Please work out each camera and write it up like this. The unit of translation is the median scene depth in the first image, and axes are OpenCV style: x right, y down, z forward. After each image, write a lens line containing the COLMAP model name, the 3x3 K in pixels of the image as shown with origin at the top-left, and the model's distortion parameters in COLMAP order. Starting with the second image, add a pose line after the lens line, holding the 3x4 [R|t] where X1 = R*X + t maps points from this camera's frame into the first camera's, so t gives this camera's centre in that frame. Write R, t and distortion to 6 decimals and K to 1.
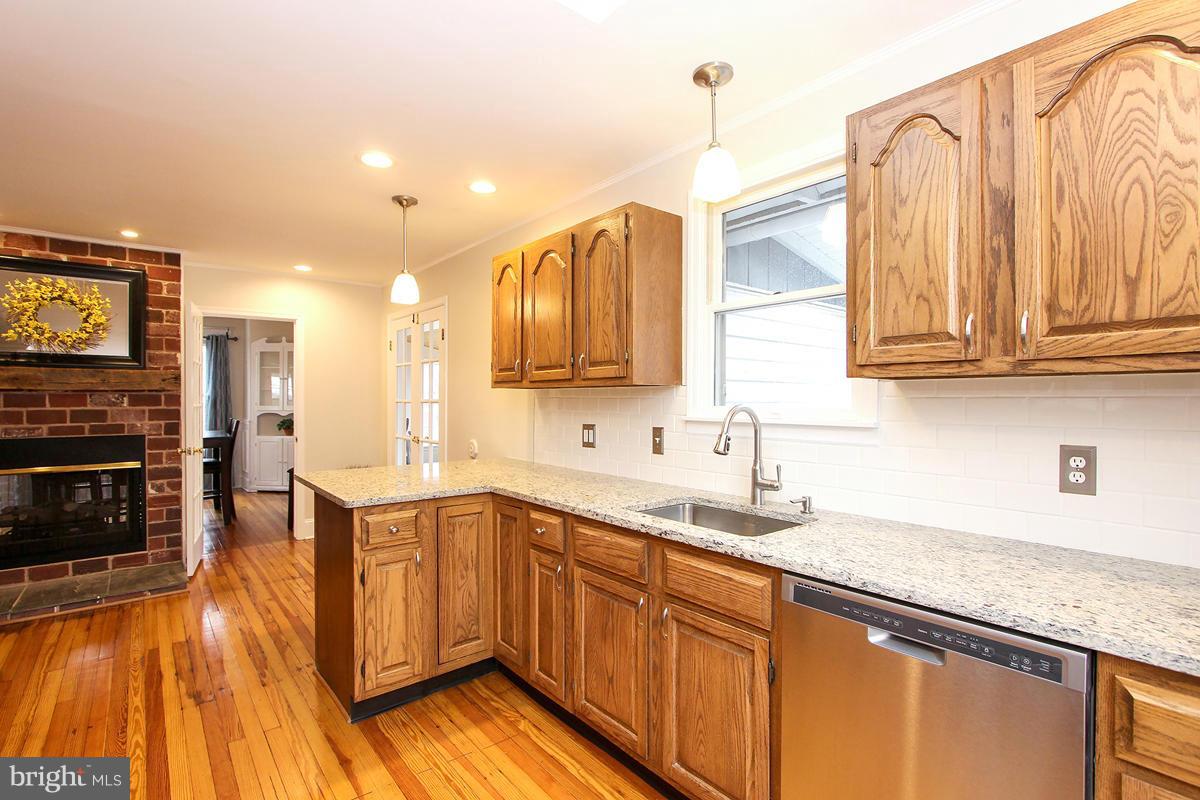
lens RADIAL K [[550.3, 0, 605.9], [0, 550.3, 403.0], [0, 0, 1]] dist [-0.012753, 0.000996]
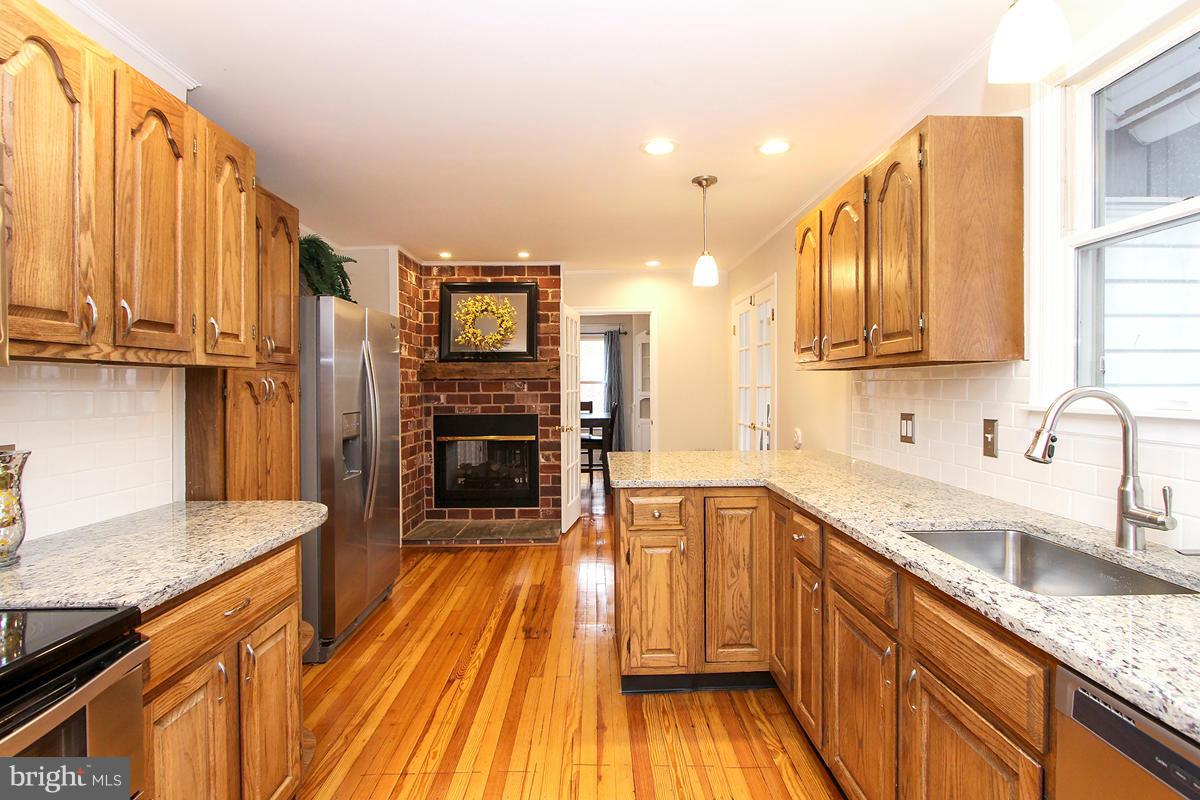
lens RADIAL K [[575.3, 0, 597.2], [0, 575.3, 391.1], [0, 0, 1]] dist [-0.012132, 0.000756]
pose [[0.789279, 0.000478, -0.614034, 0.157500], [0.001760, 0.999994, 0.003041, 0.004053], [0.614032, -0.003481, 0.789274, 0.102025]]
